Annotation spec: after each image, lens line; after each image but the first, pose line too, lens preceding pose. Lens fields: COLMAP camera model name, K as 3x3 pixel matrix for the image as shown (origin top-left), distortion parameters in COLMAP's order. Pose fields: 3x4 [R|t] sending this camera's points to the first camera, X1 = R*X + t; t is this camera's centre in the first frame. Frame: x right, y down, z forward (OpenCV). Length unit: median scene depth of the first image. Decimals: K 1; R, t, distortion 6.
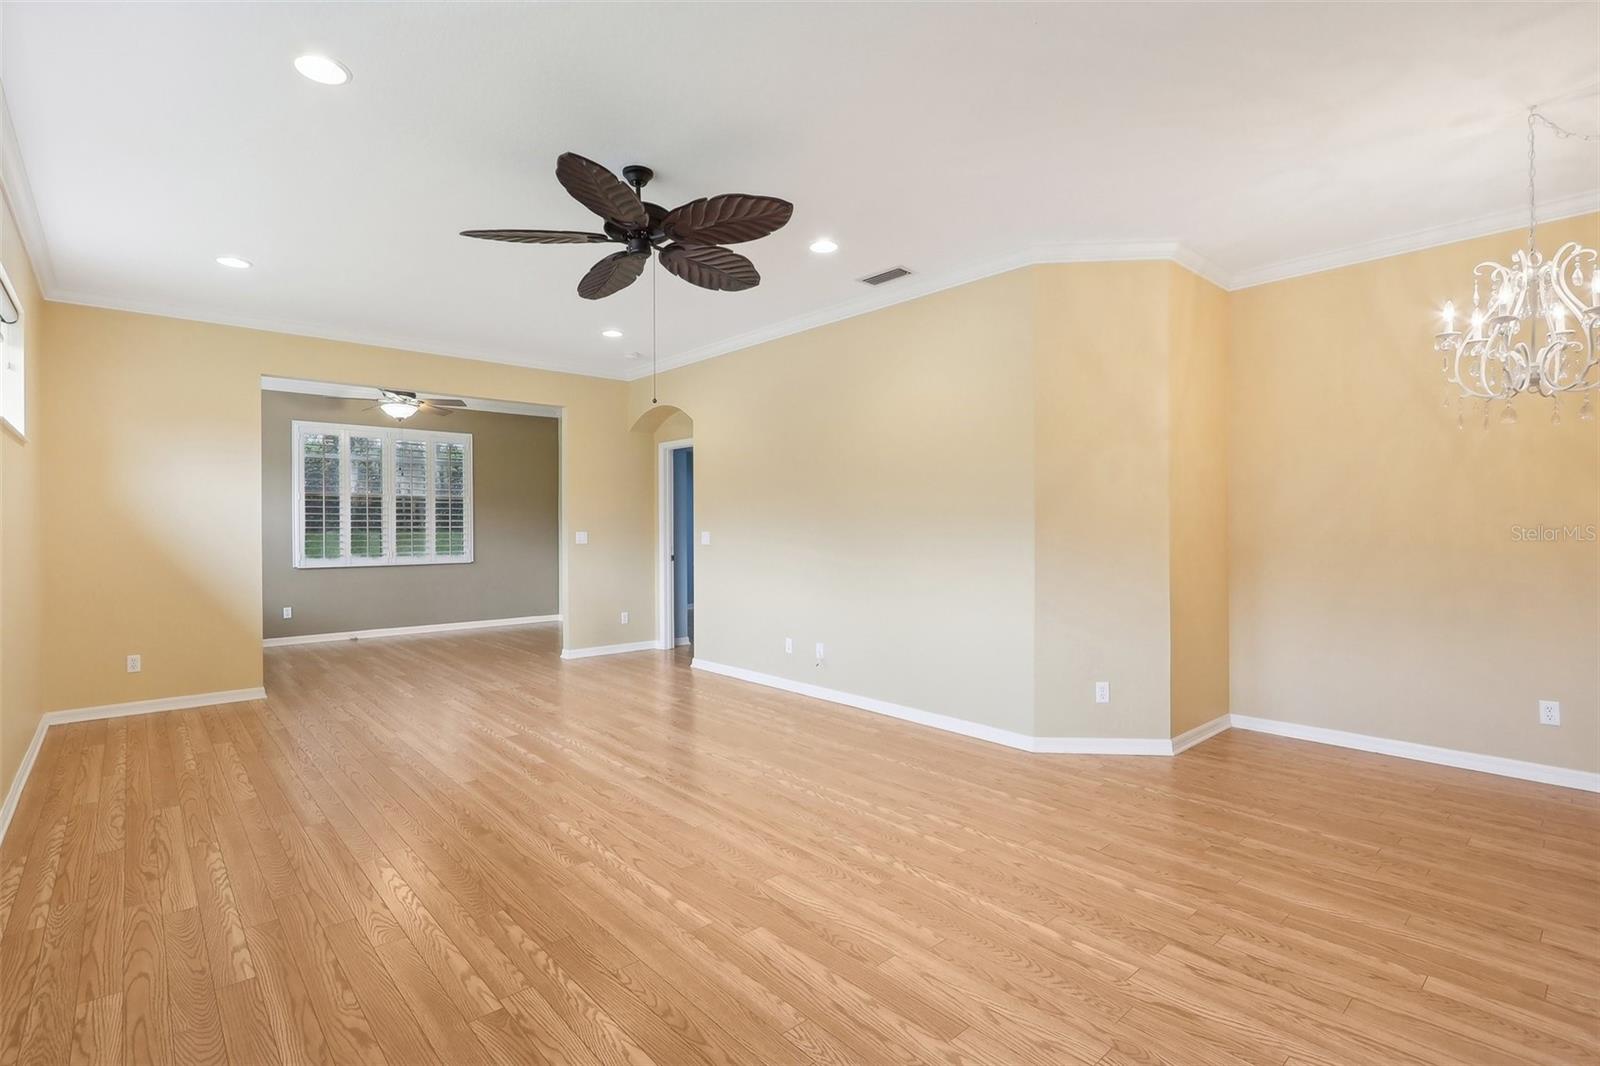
lens RADIAL K [[771.5, 0, 794.3], [0, 771.5, 533.0], [0, 0, 1]] dist [-0.001878, -0.000016]
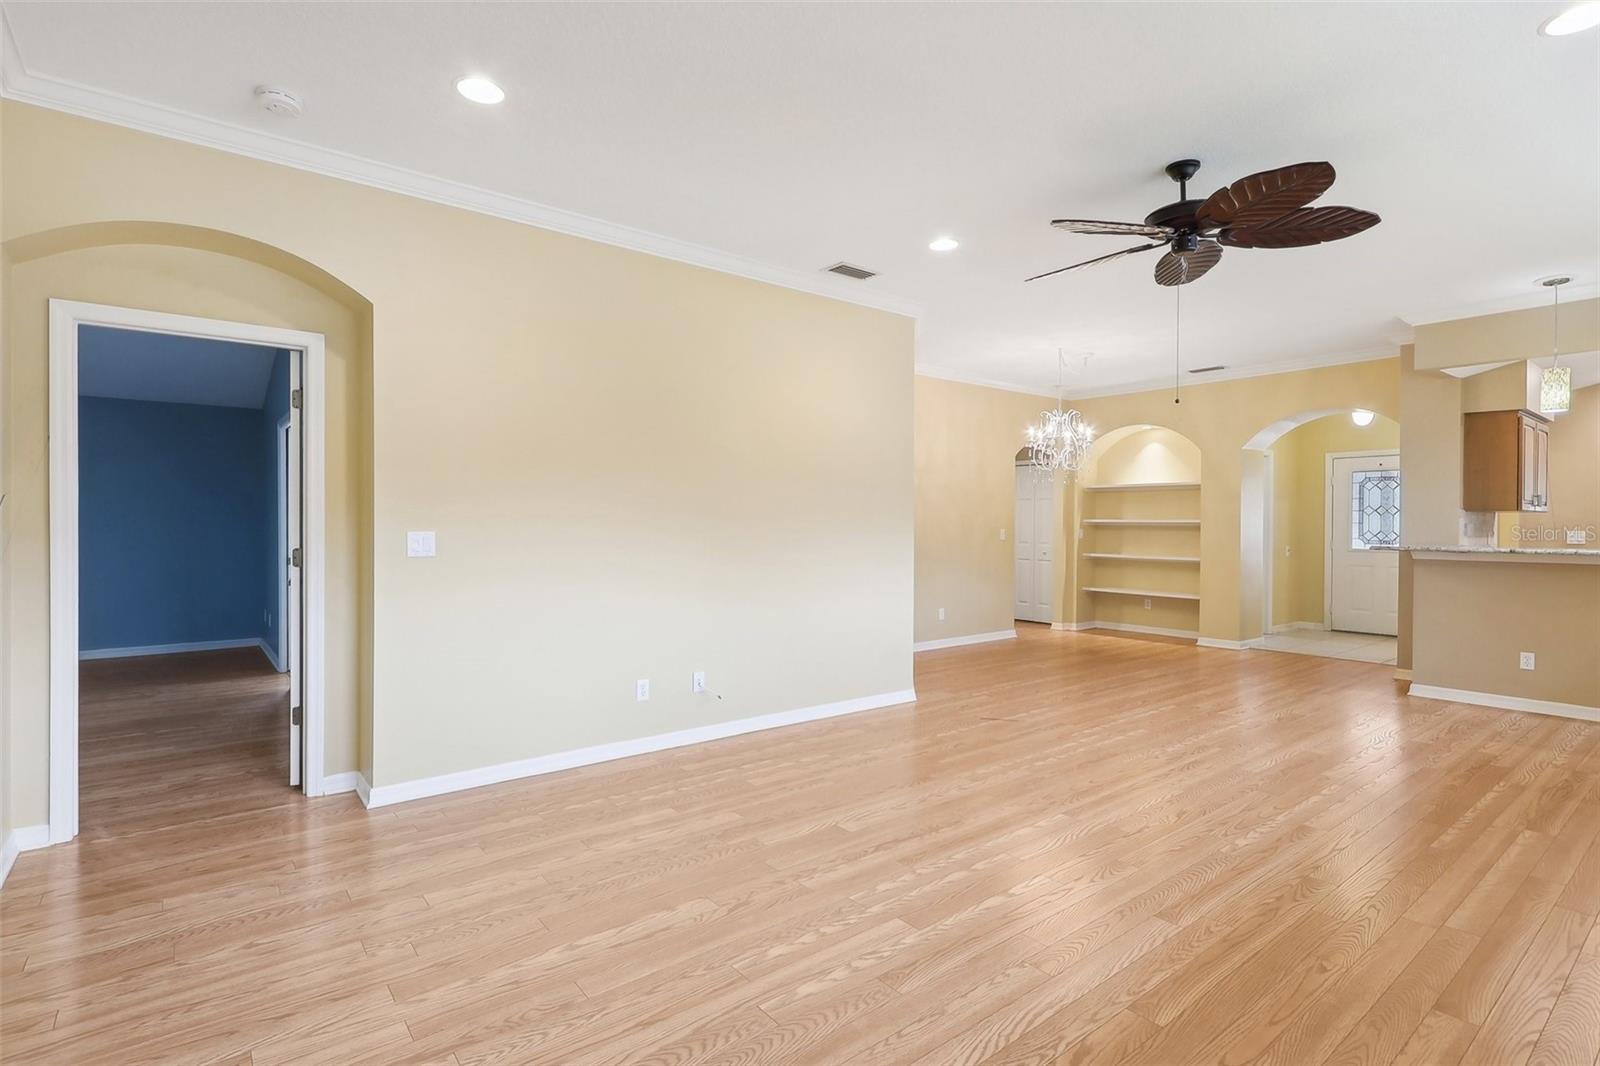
lens RADIAL K [[743.8, 0, 786.1], [0, 743.8, 533.2], [0, 0, 1]] dist [-0.001953, -0.001507]
pose [[0.070342, -0.009641, 0.997476, -1.238623], [0.003509, 0.999949, 0.009418, -0.007484], [-0.997517, 0.002837, 0.070372, 1.491396]]
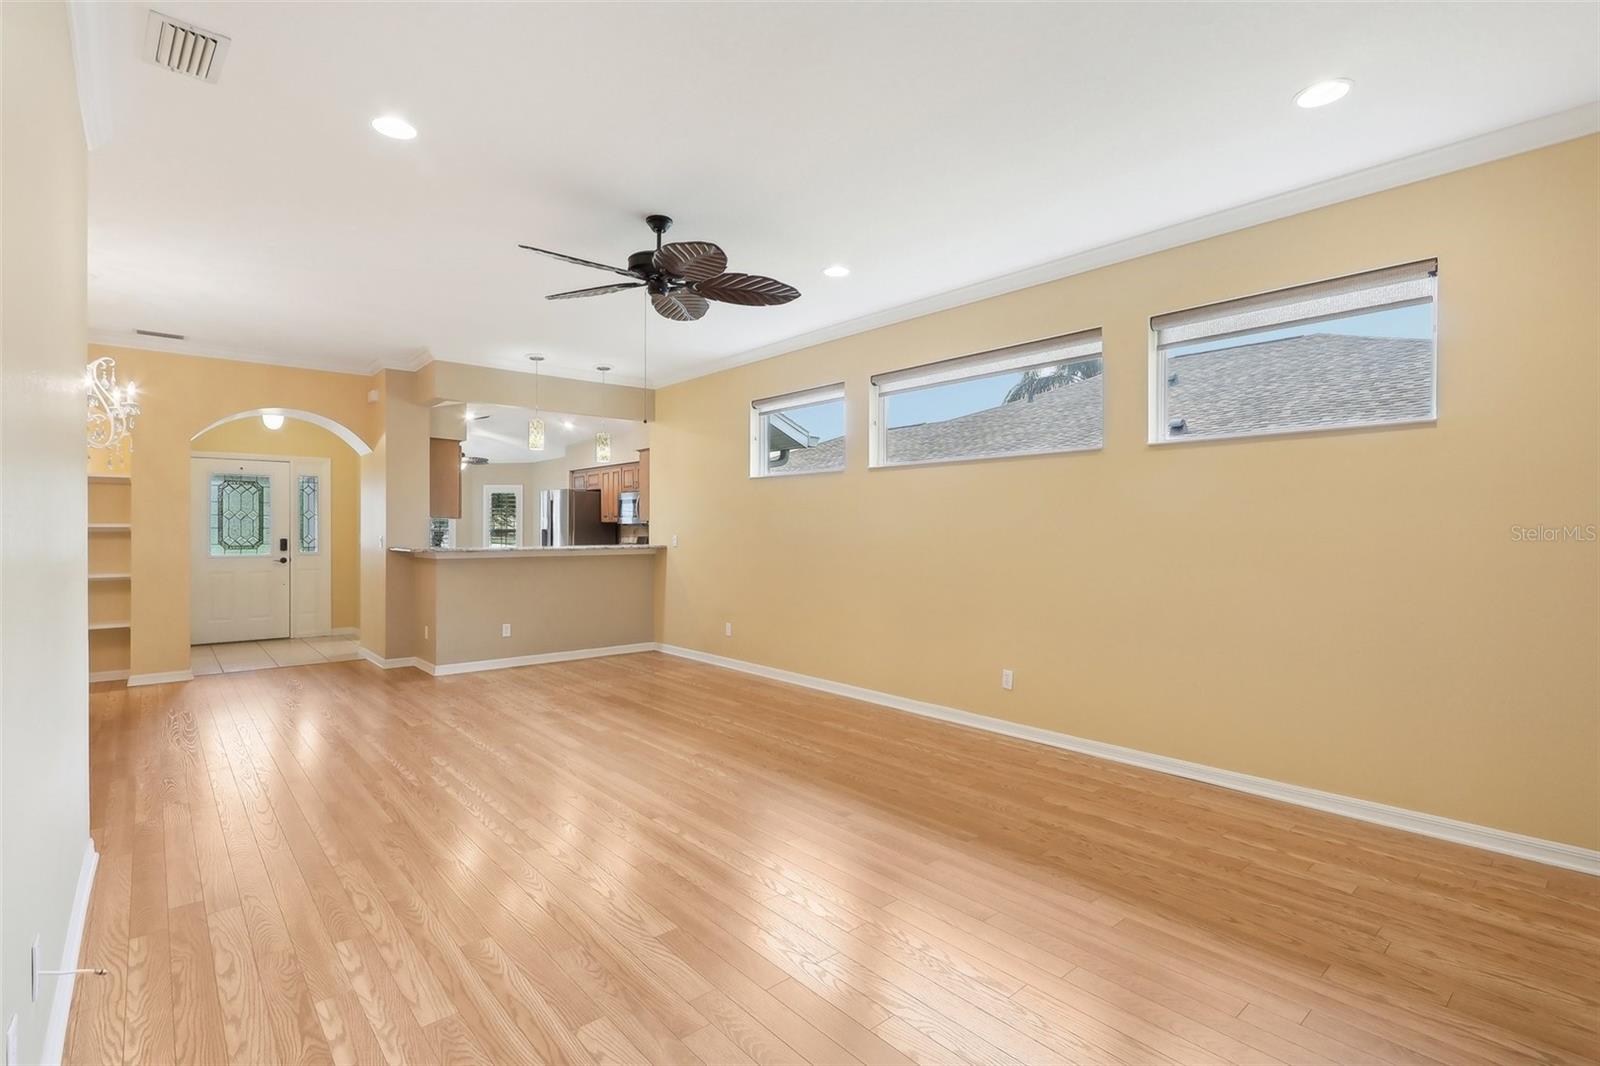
lens RADIAL K [[771.5, 0, 793.0], [0, 771.5, 528.1], [0, 0, 1]] dist [-0.001878, -0.000016]
pose [[-0.999779, 0.002929, 0.020817, -0.439760], [0.003015, 0.999987, 0.004101, -0.015705], [-0.020805, 0.004163, -0.999775, 2.220434]]
